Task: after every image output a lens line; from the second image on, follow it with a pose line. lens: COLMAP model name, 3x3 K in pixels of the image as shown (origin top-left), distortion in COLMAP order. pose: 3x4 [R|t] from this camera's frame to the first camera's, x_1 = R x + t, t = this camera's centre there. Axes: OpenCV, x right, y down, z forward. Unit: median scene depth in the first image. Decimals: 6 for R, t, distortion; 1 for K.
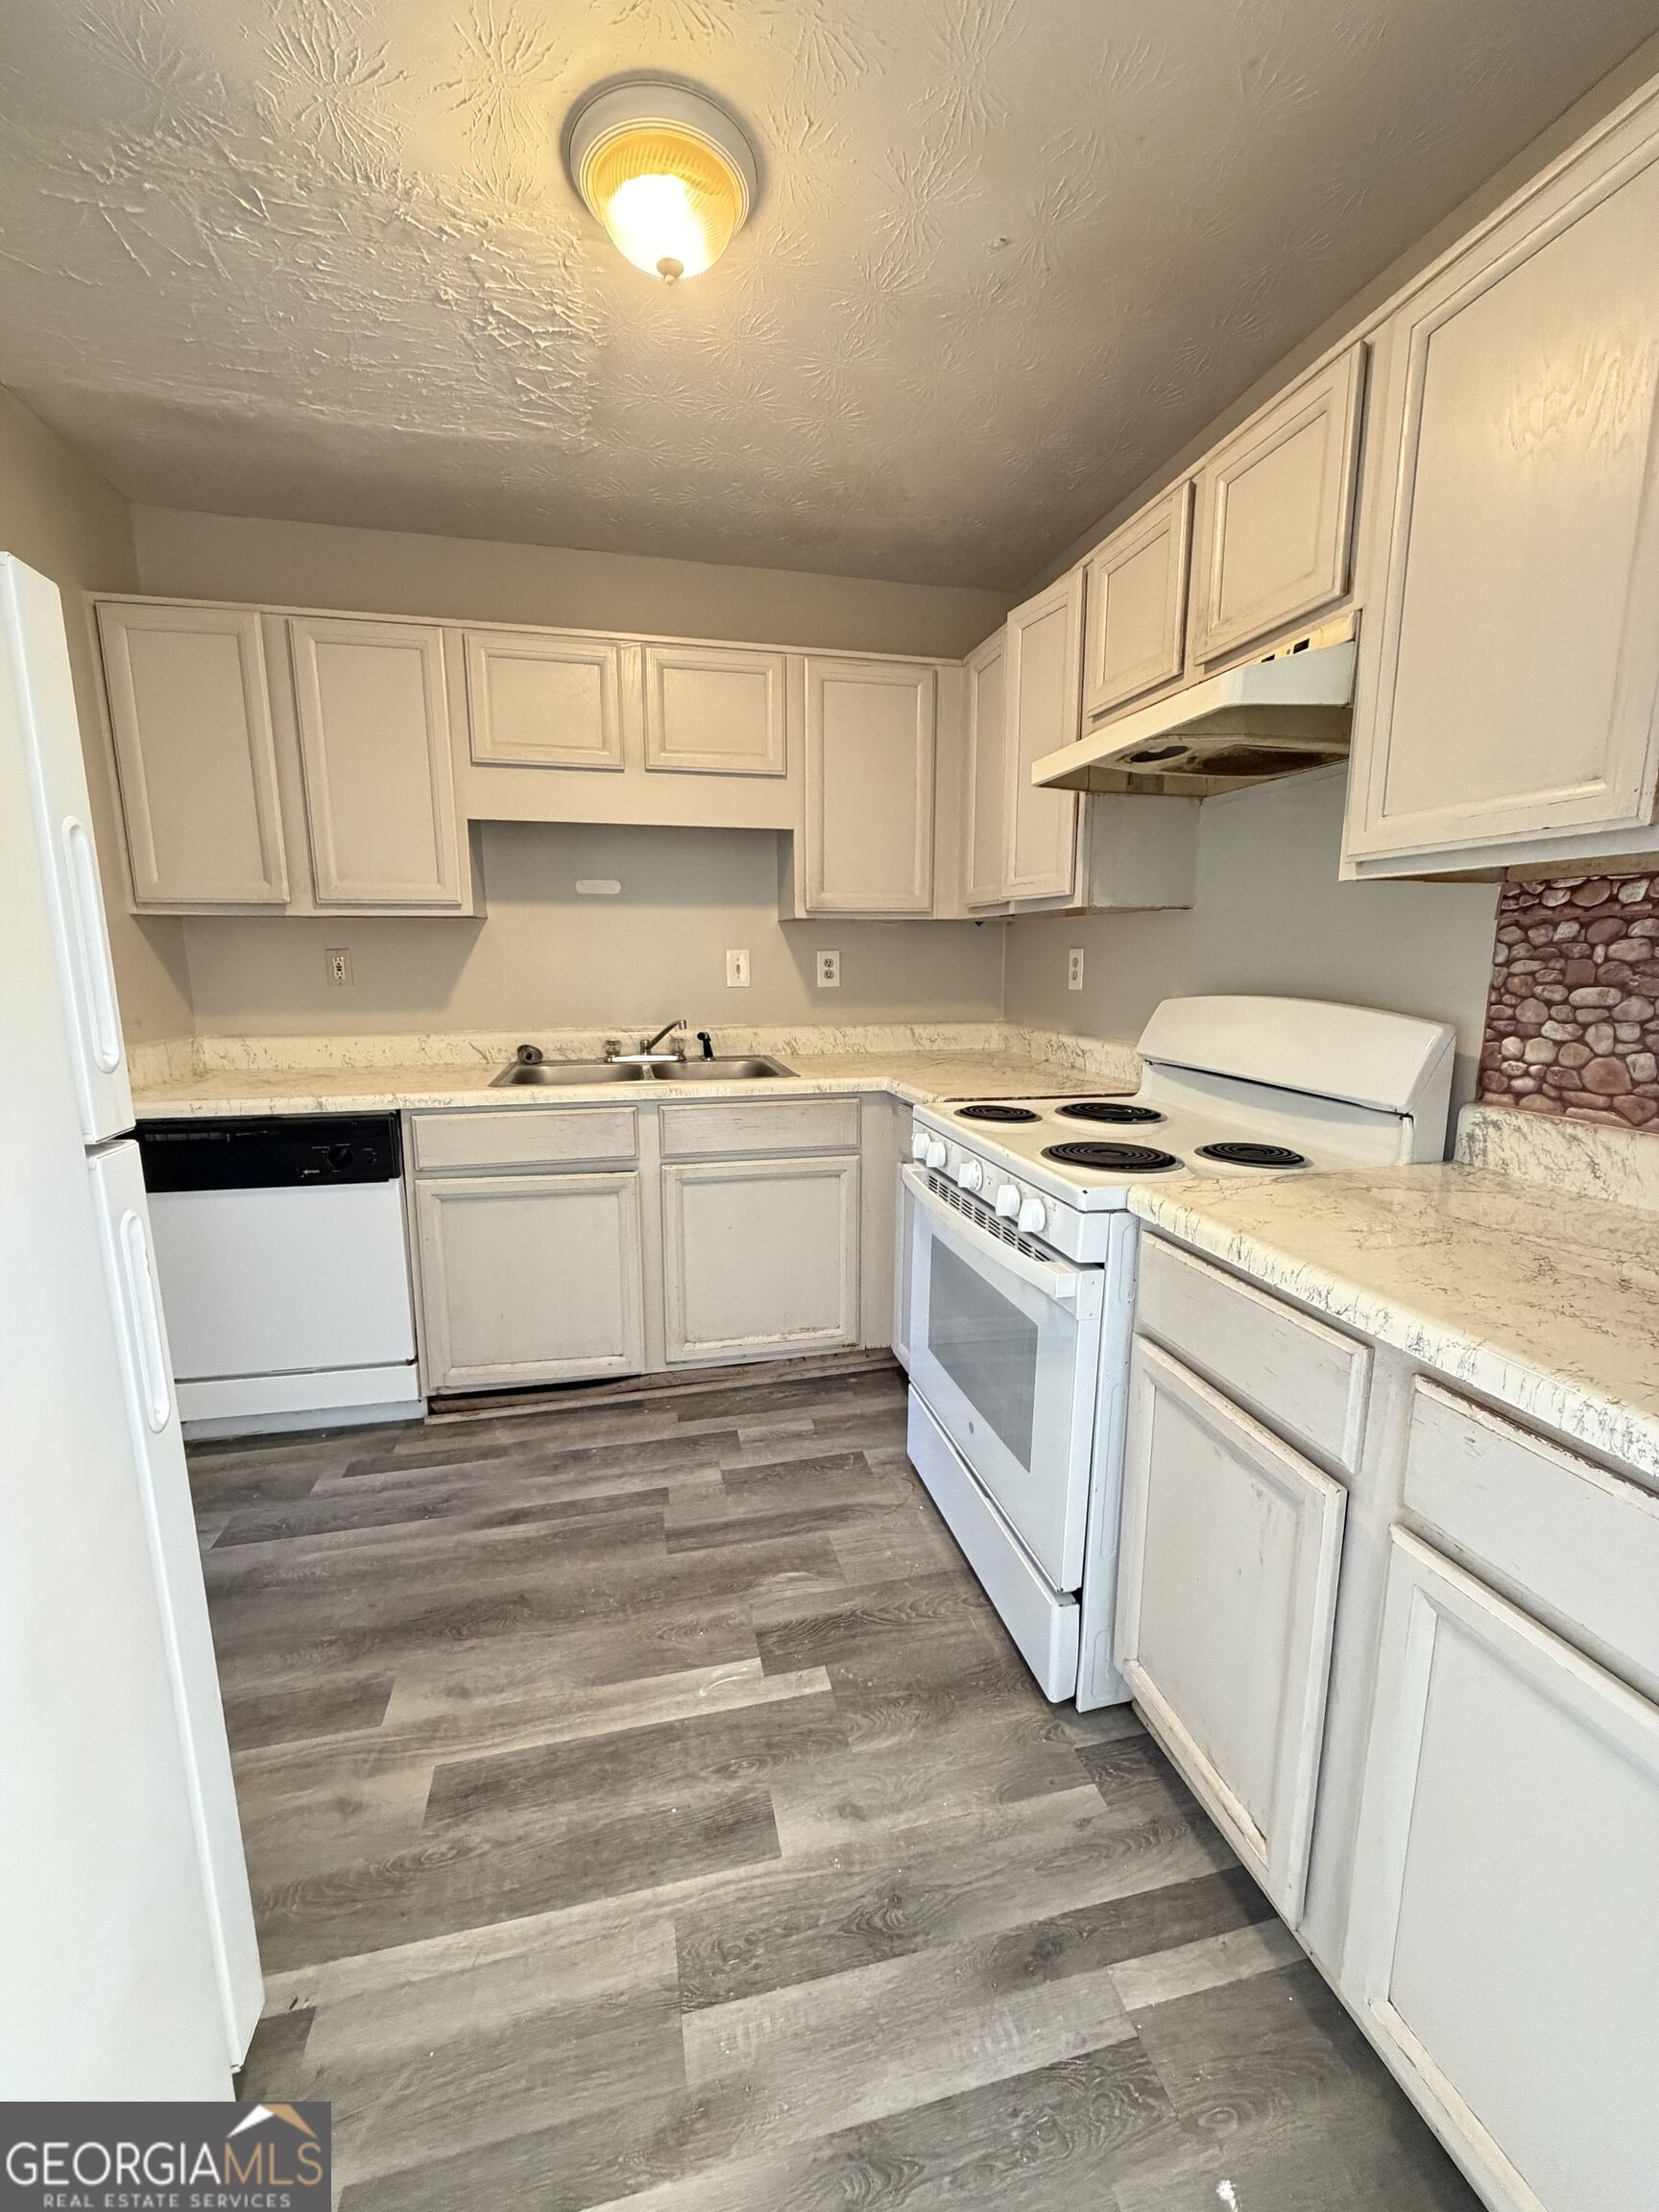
lens RADIAL K [[883.9, 0, 824.6], [0, 883.9, 1103.0], [0, 0, 1]] dist [-0.000917, -0.000361]
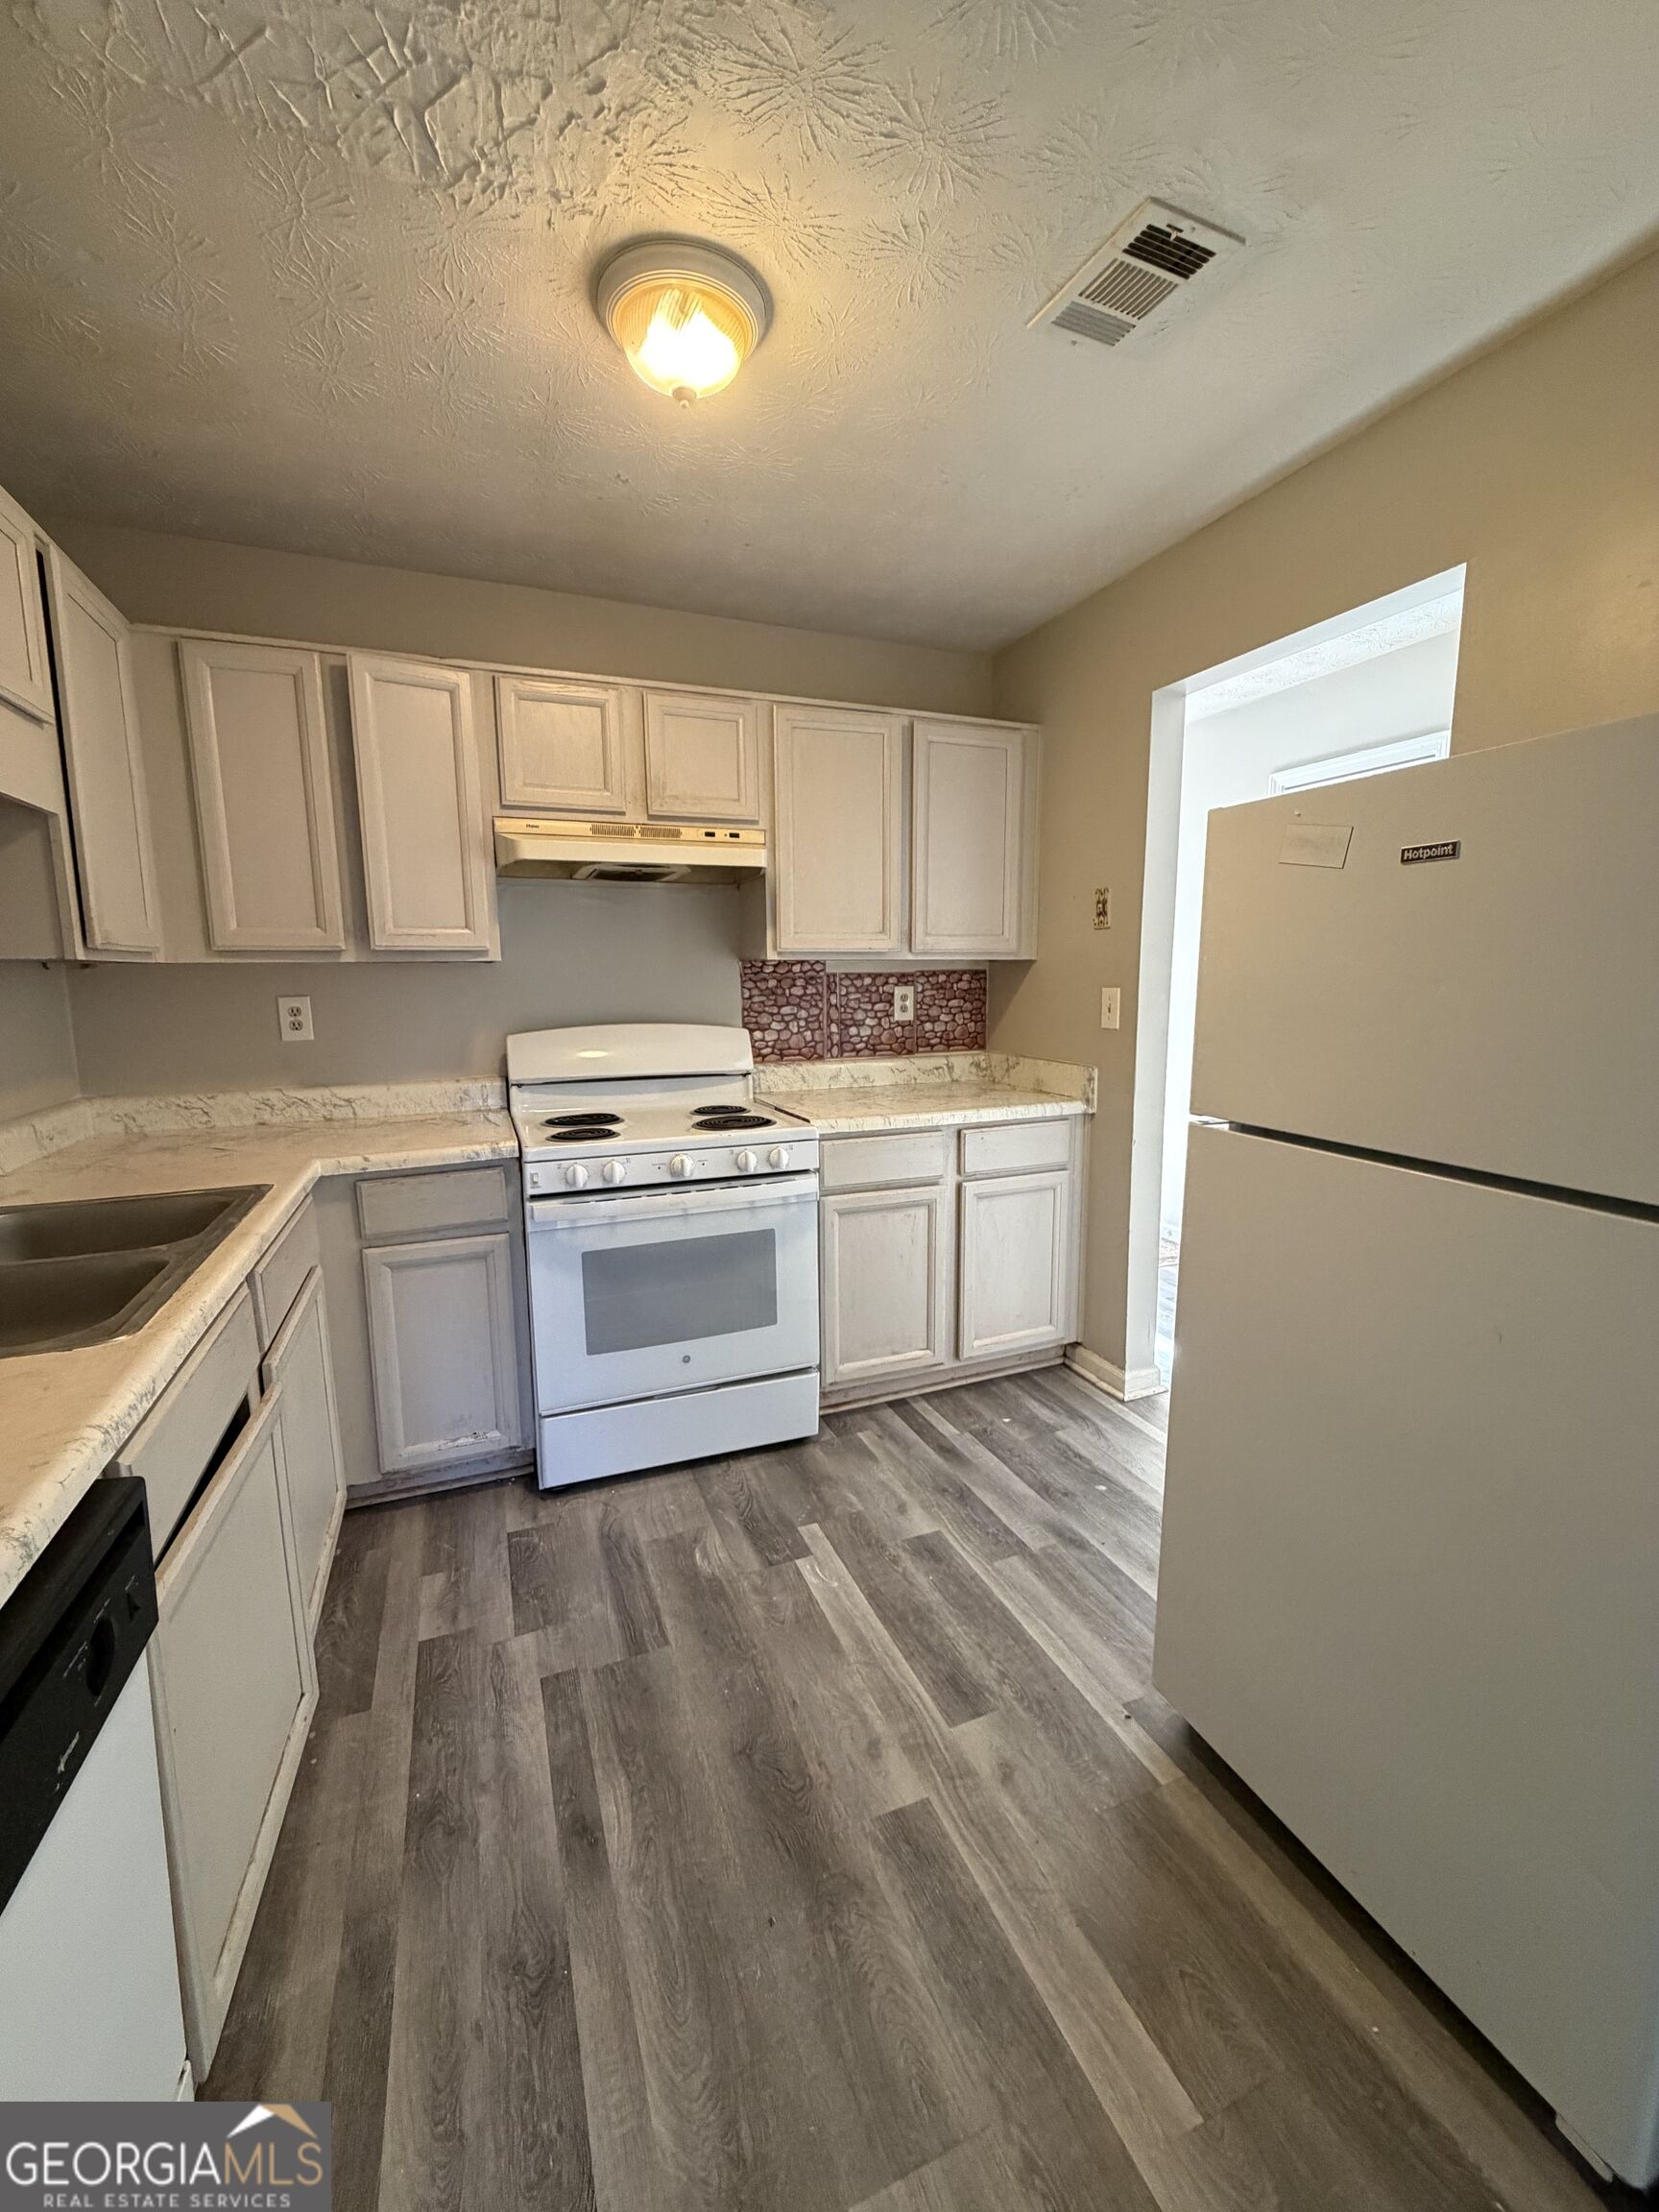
lens RADIAL K [[883.9, 0, 824.6], [0, 883.9, 1103.0], [0, 0, 1]] dist [-0.000917, -0.000361]
pose [[-0.152123, -0.145584, 0.977581, -1.362773], [0.174669, 0.969564, 0.171571, -0.239755], [-0.972805, 0.196853, -0.122064, 1.101040]]
